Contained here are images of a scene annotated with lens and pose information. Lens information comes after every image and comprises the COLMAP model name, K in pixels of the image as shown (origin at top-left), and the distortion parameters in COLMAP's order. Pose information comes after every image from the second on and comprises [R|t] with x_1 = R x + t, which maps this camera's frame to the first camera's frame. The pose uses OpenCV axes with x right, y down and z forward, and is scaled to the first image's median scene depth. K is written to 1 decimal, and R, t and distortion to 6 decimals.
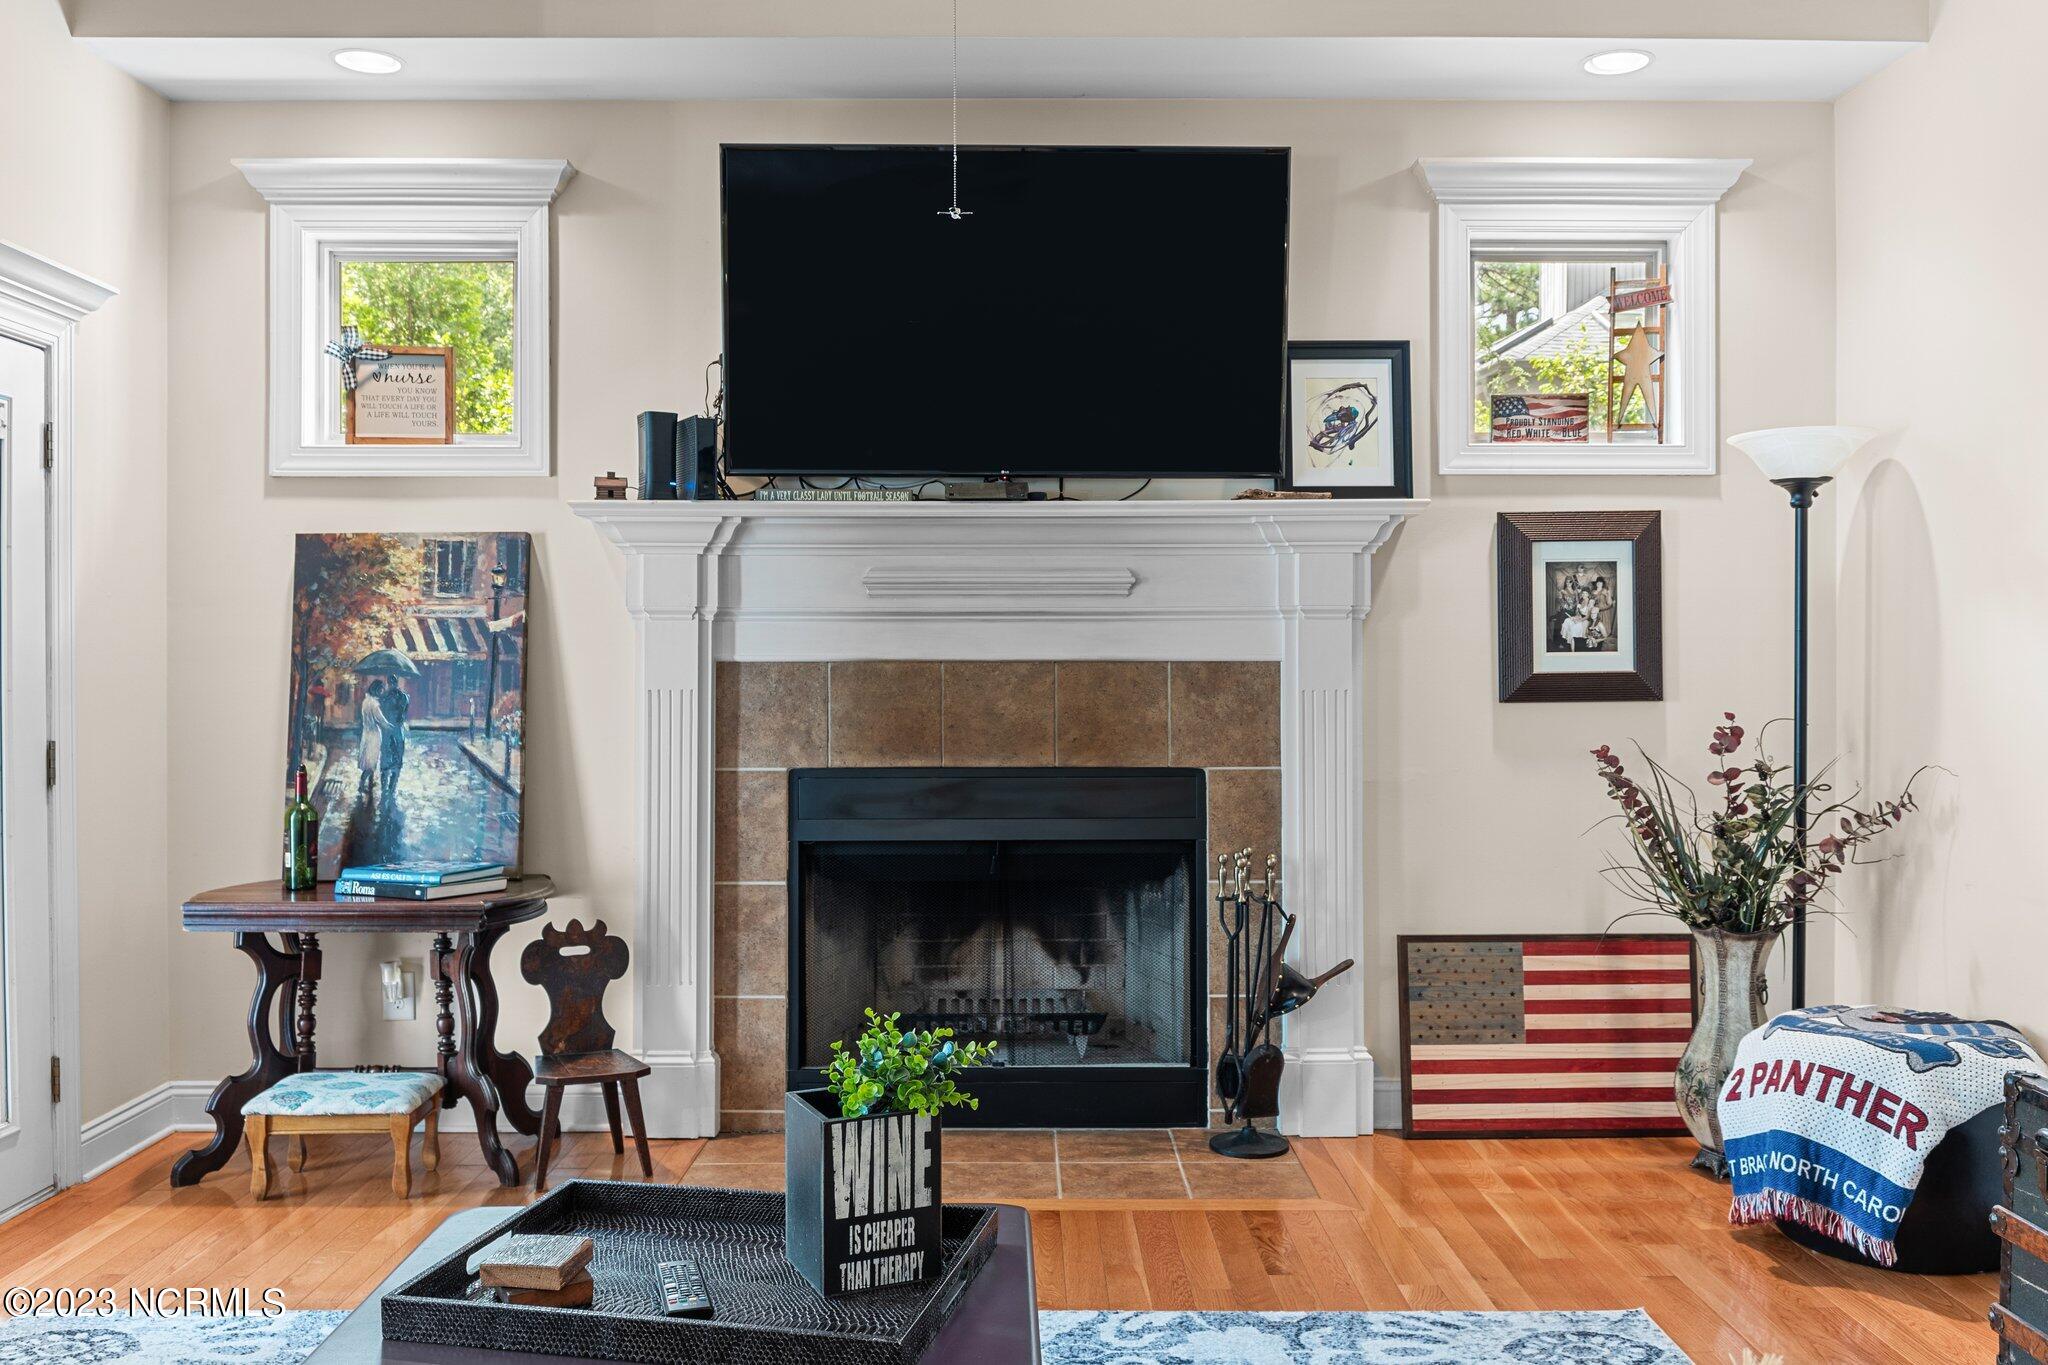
lens RADIAL K [[1700.7, 0, 1020.4], [0, 1700.7, 674.3], [0, 0, 1]] dist [-0.003915, -0.002963]
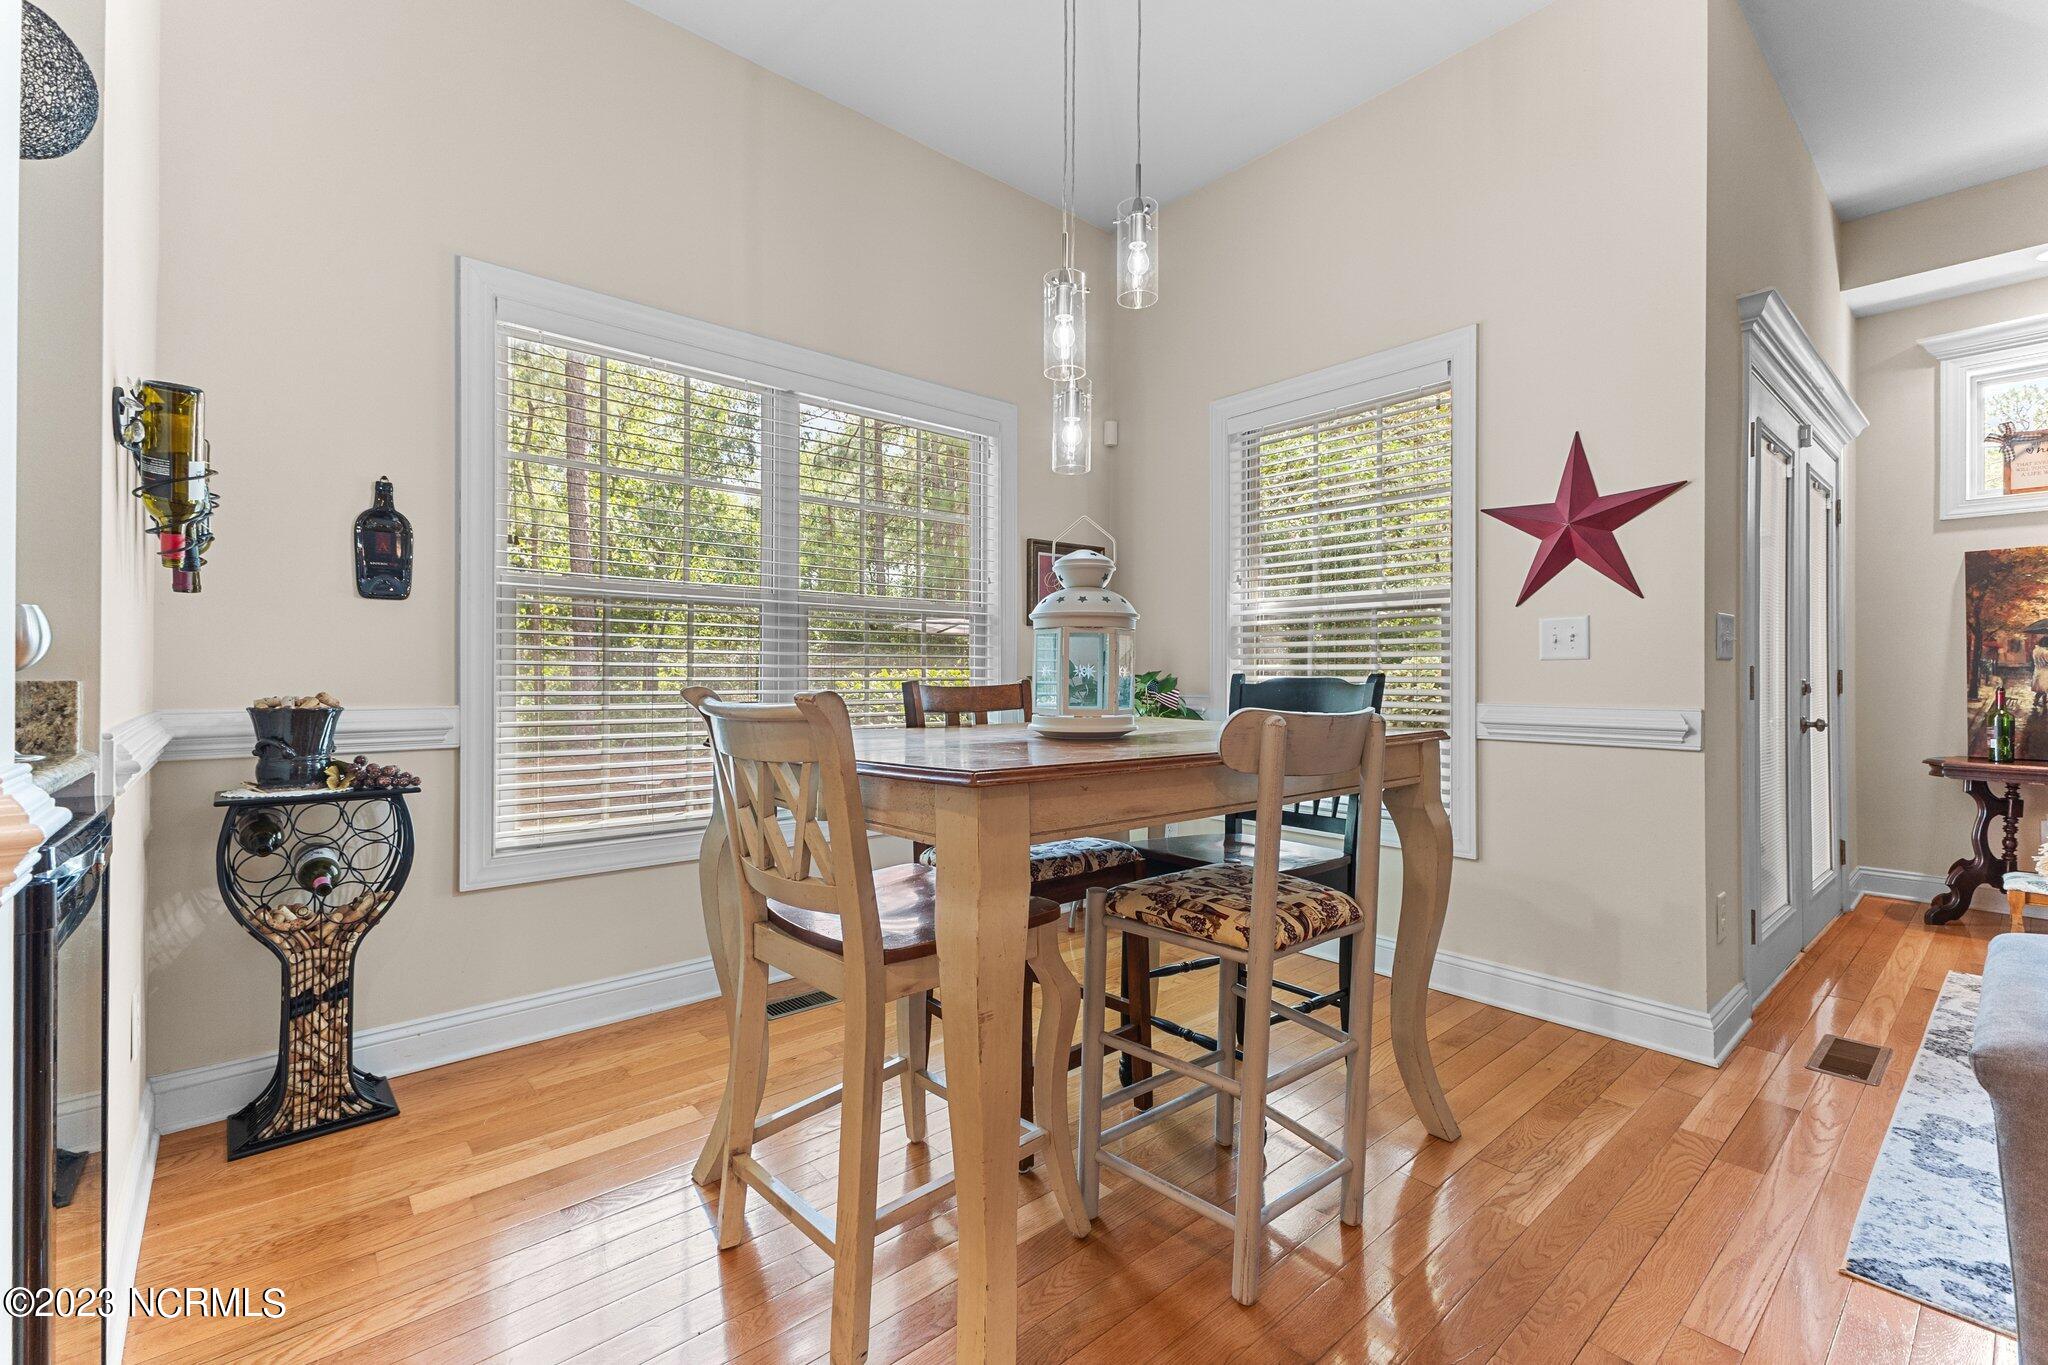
lens RADIAL K [[884.6, 0, 1045.4], [0, 884.6, 672.5], [0, 0, 1]] dist [0.002754, 0.000198]
pose [[0.659509, -0.000069, -0.751697, -0.363476], [-0.004500, 0.999982, -0.004040, 0.043870], [0.751683, 0.006047, 0.659497, -0.261729]]
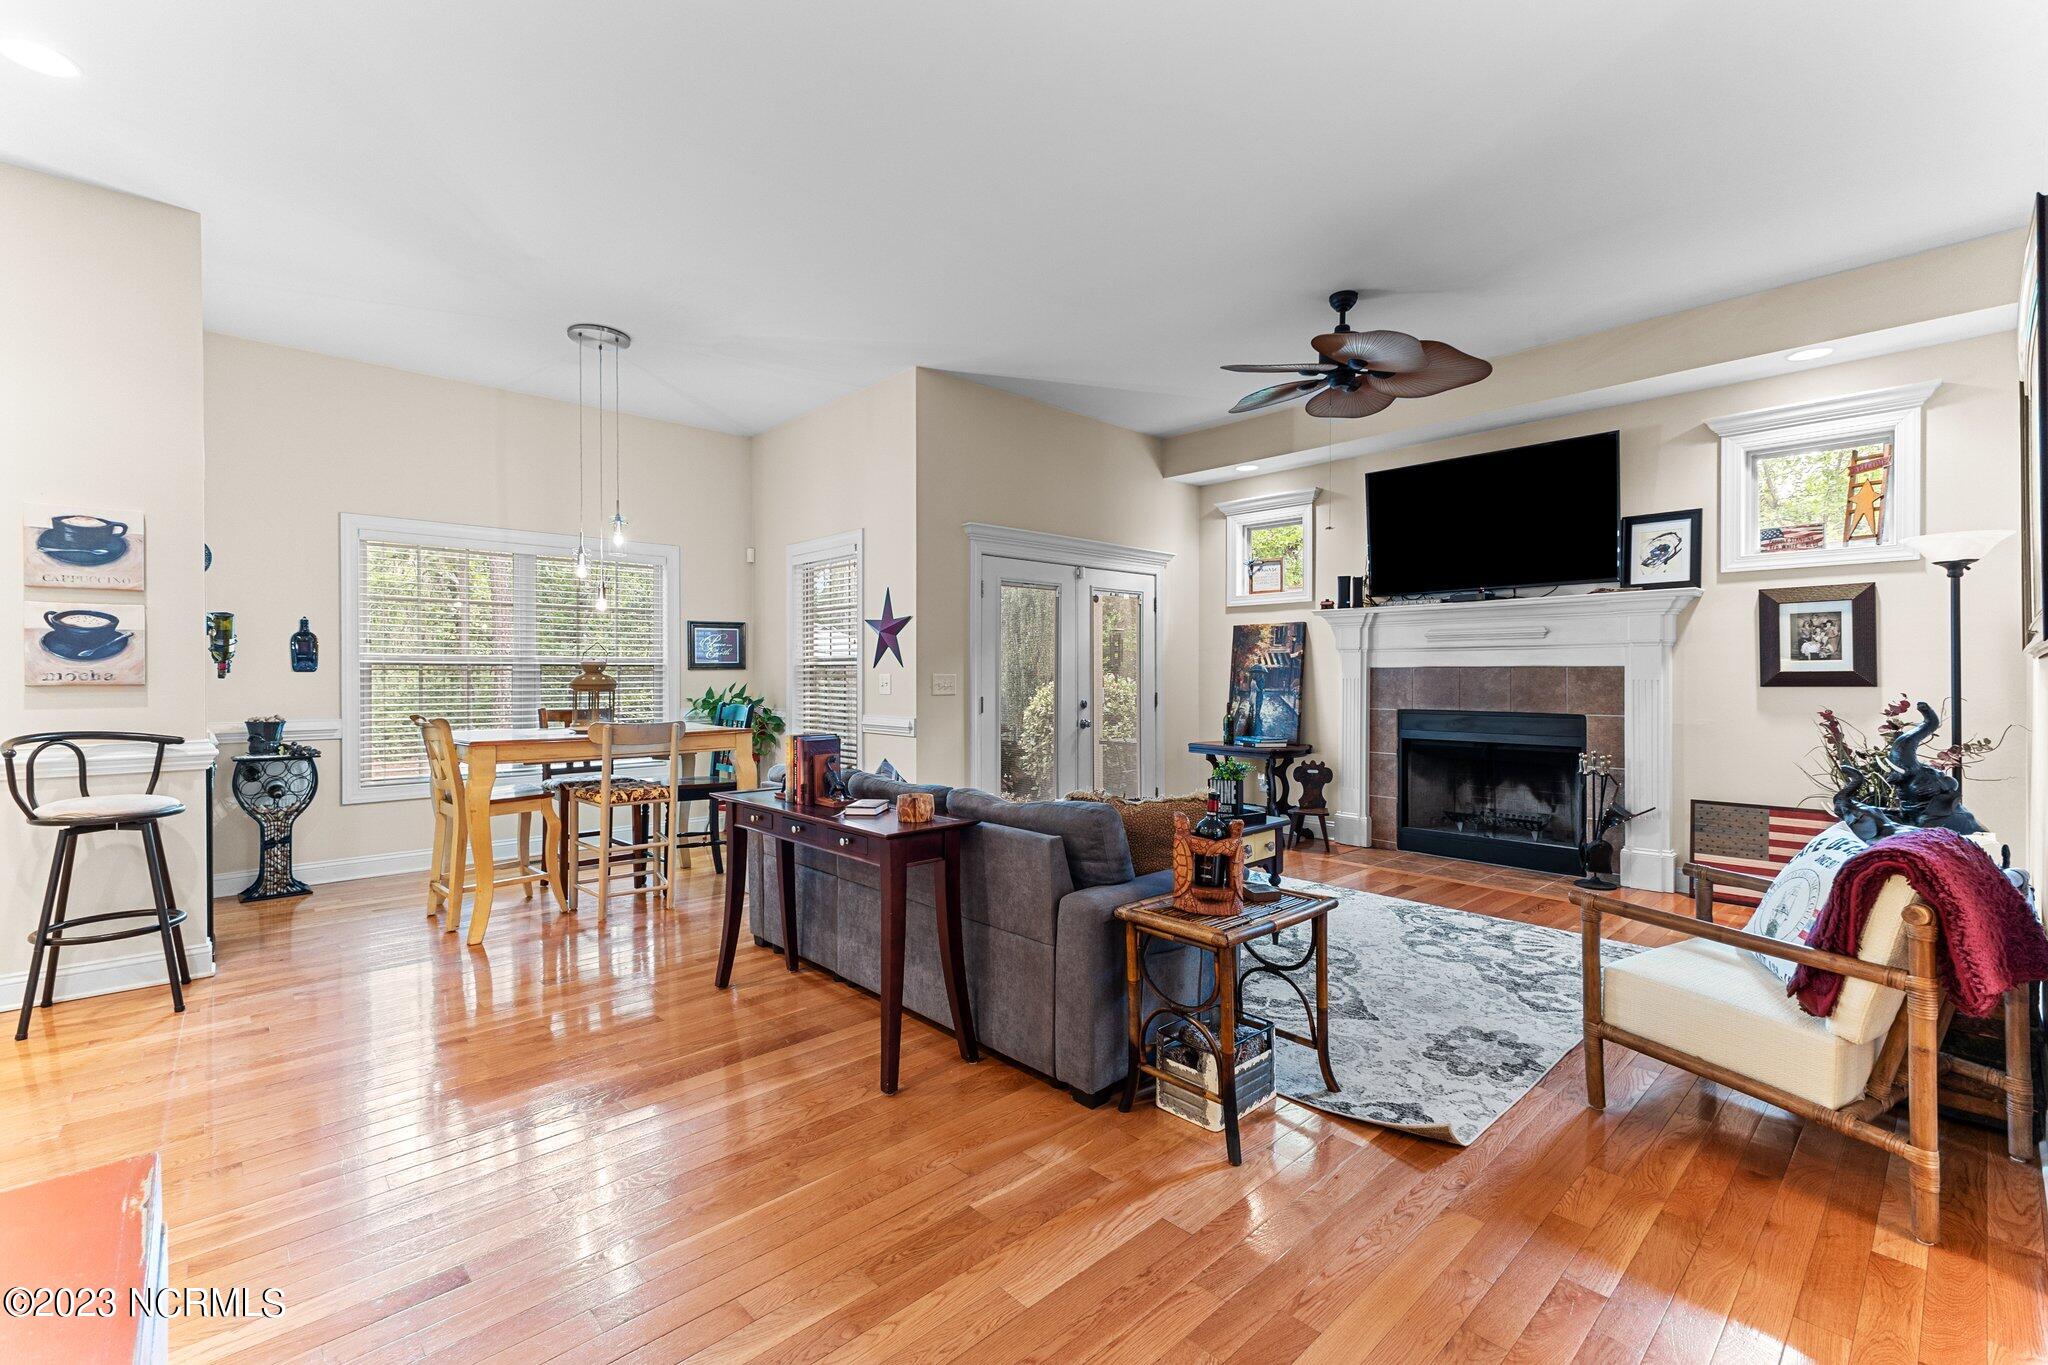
lens RADIAL K [[870.0, 0, 1042.7], [0, 870.0, 678.8], [0, 0, 1]] dist [0.002555, 0.000120]
pose [[0.688171, 0.004106, -0.725537, 0.449211], [-0.001618, 0.999990, 0.004125, 0.004722], [0.725547, -0.001665, 0.688171, -0.294054]]
